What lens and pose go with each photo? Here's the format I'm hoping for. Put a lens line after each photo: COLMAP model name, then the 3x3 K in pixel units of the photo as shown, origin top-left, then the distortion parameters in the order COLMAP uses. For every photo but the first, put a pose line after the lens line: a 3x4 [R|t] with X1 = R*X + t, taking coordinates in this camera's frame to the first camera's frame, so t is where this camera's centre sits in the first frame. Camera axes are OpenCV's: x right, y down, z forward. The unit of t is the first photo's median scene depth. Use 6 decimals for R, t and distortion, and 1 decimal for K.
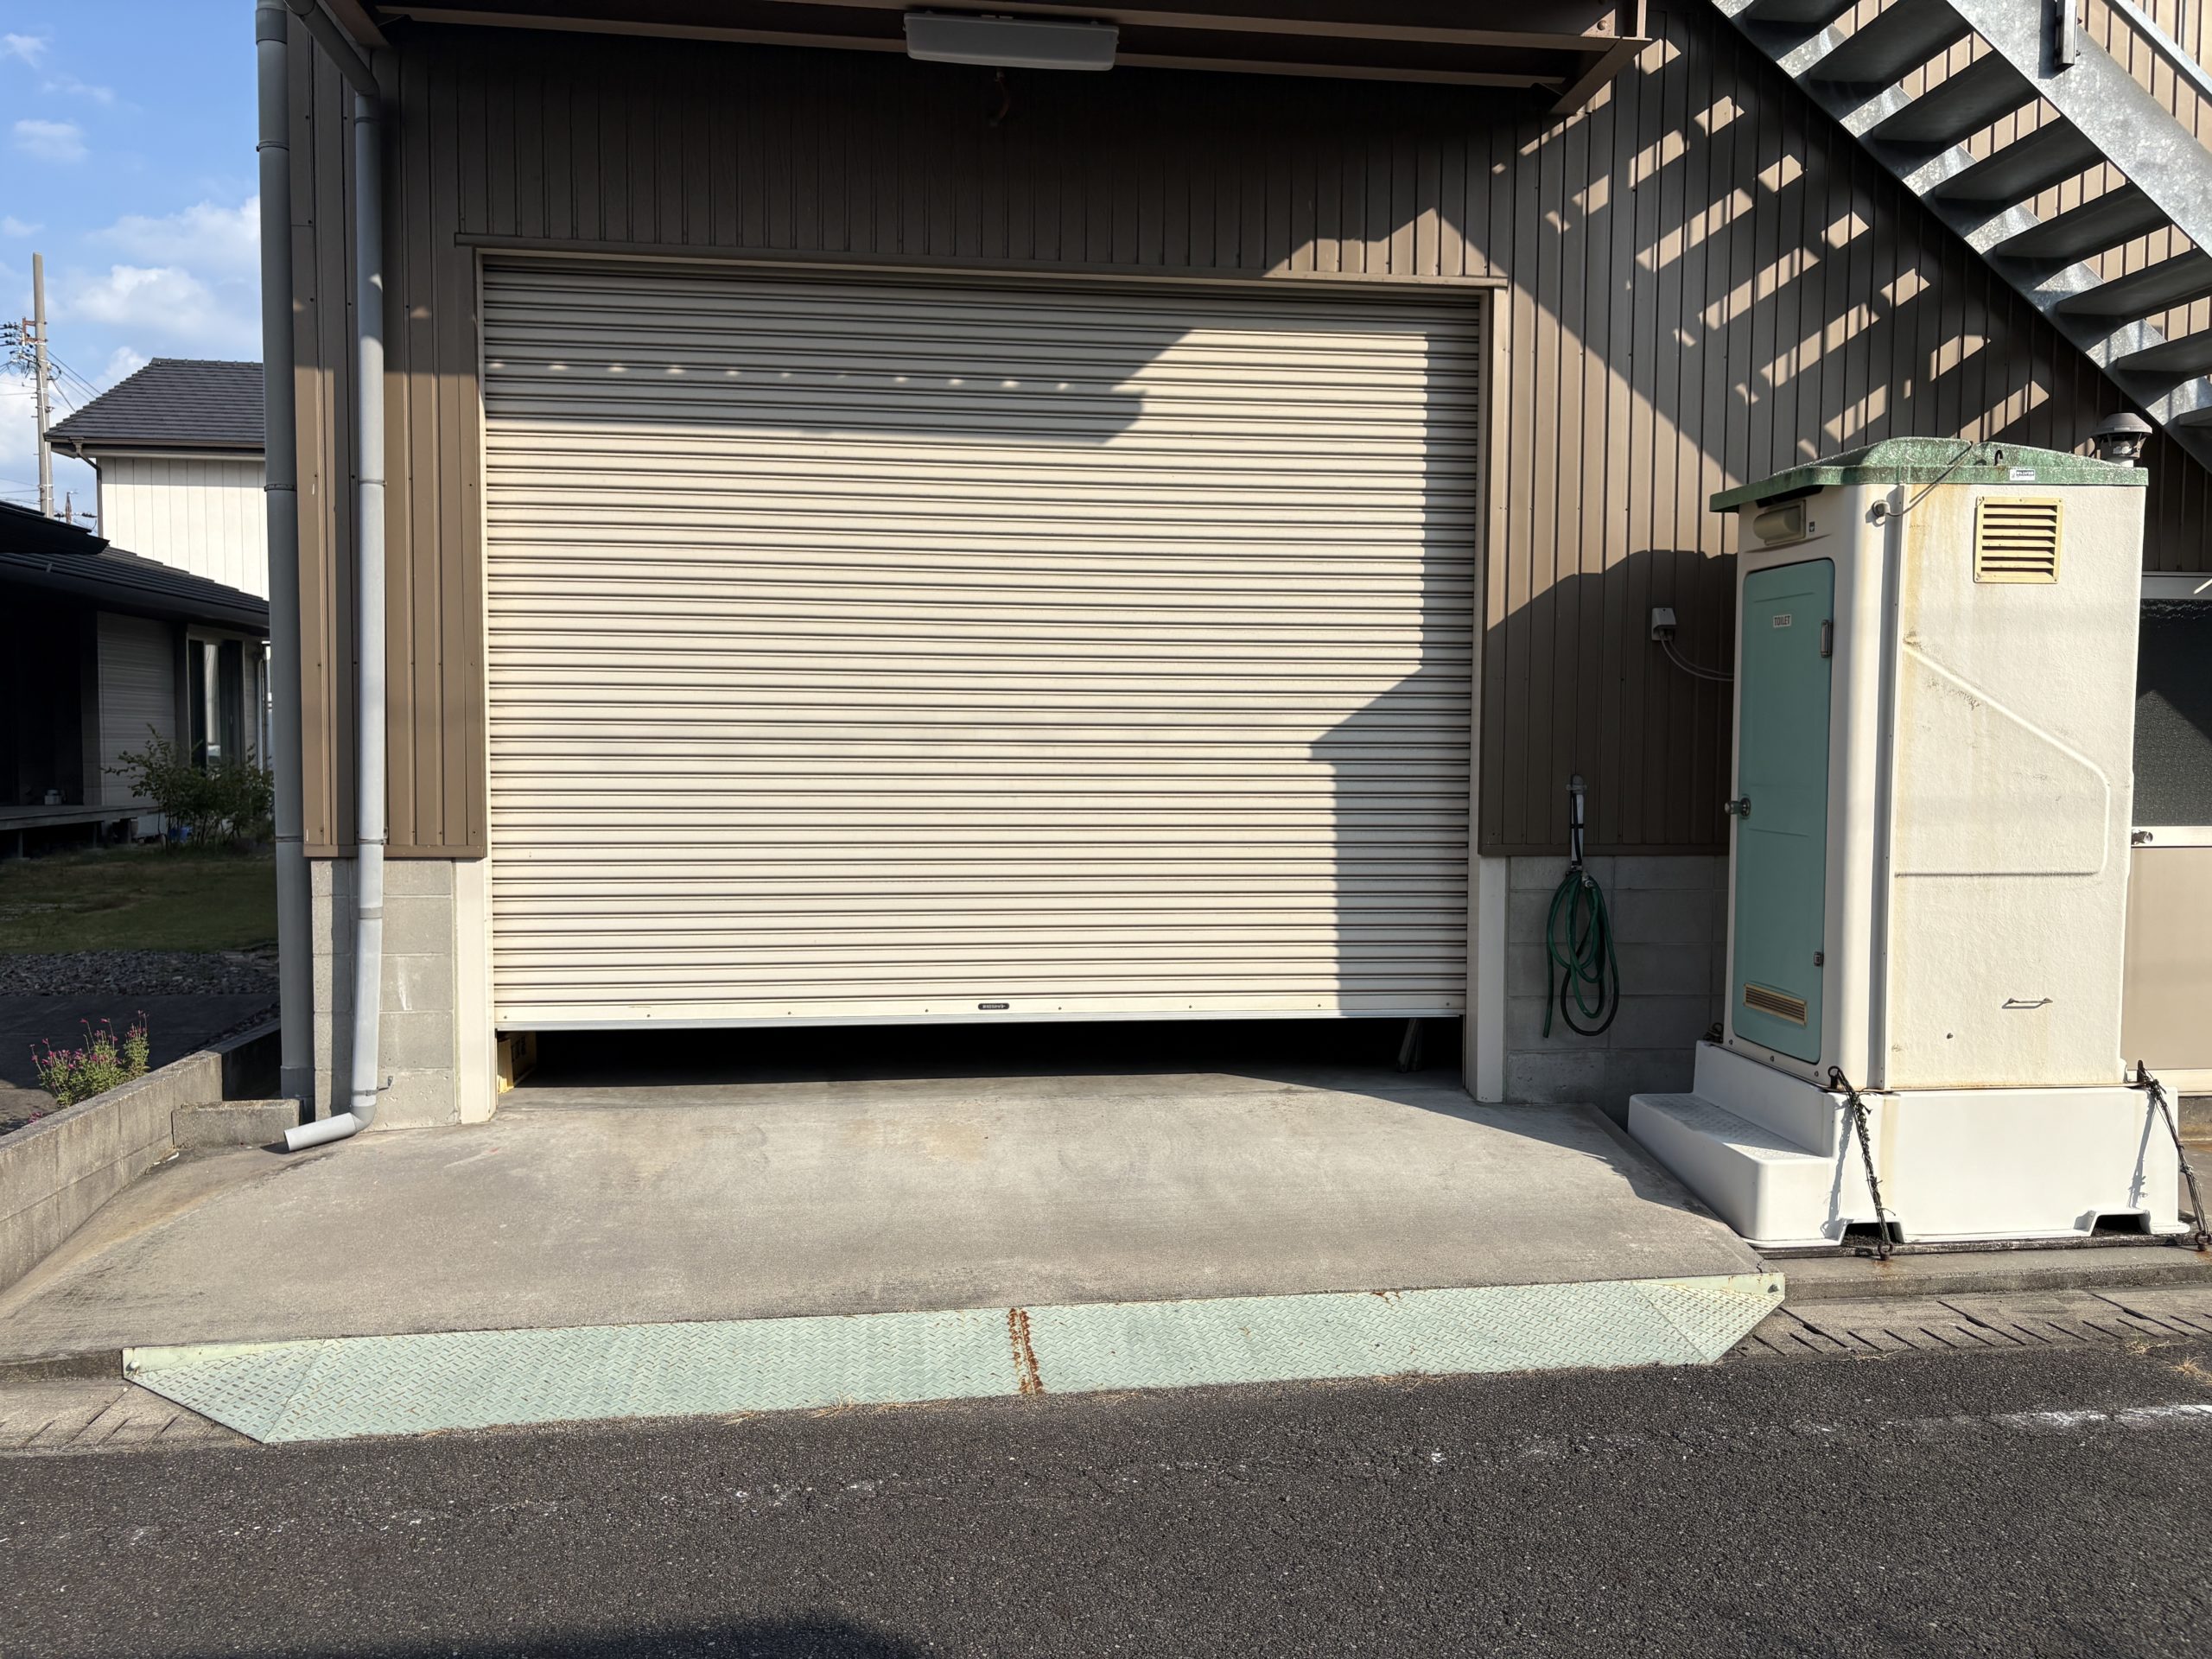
lens RADIAL K [[1663.5, 0, 1108.5], [0, 1663.5, 830.1], [0, 0, 1]] dist [0.024202, -0.010037]
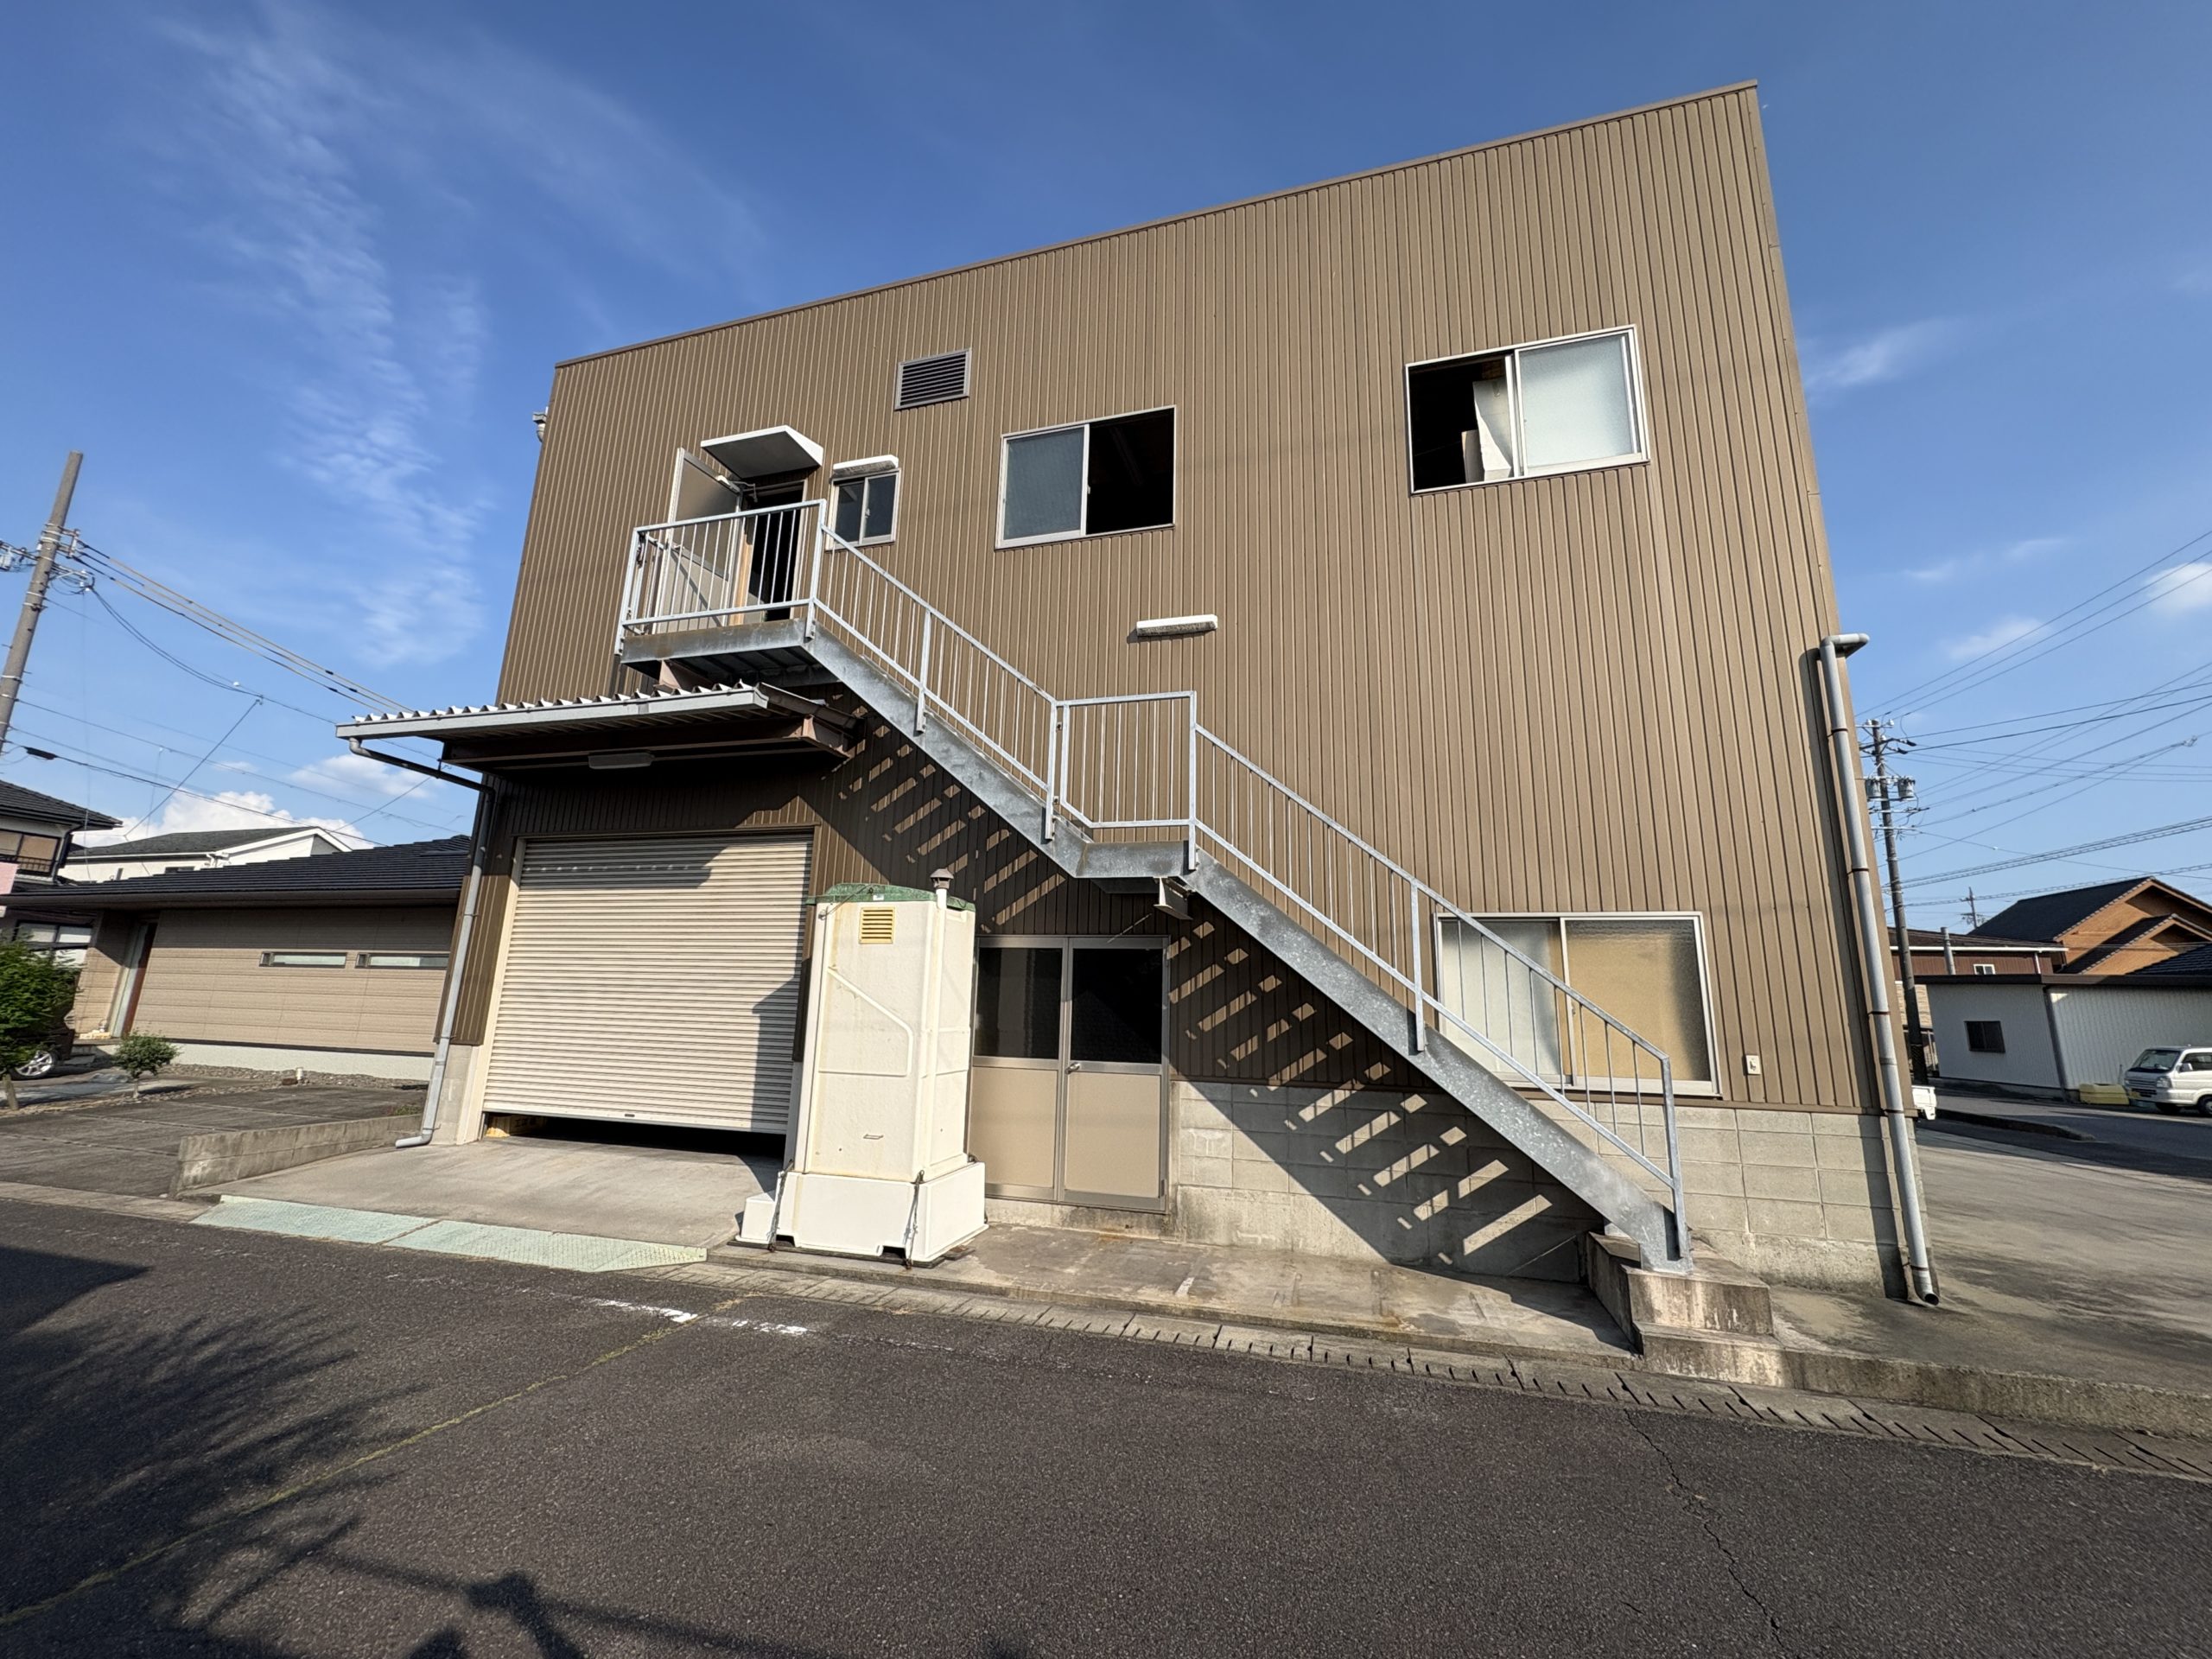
lens RADIAL K [[881.0, 0, 1099.8], [0, 881.0, 823.1], [0, 0, 1]] dist [-0.001383, 0.000061]
pose [[0.919203, -0.062846, -0.388737, 1.291632], [-0.039774, 0.967317, -0.250430, -0.016246], [0.391771, 0.245658, 0.886661, 0.000618]]
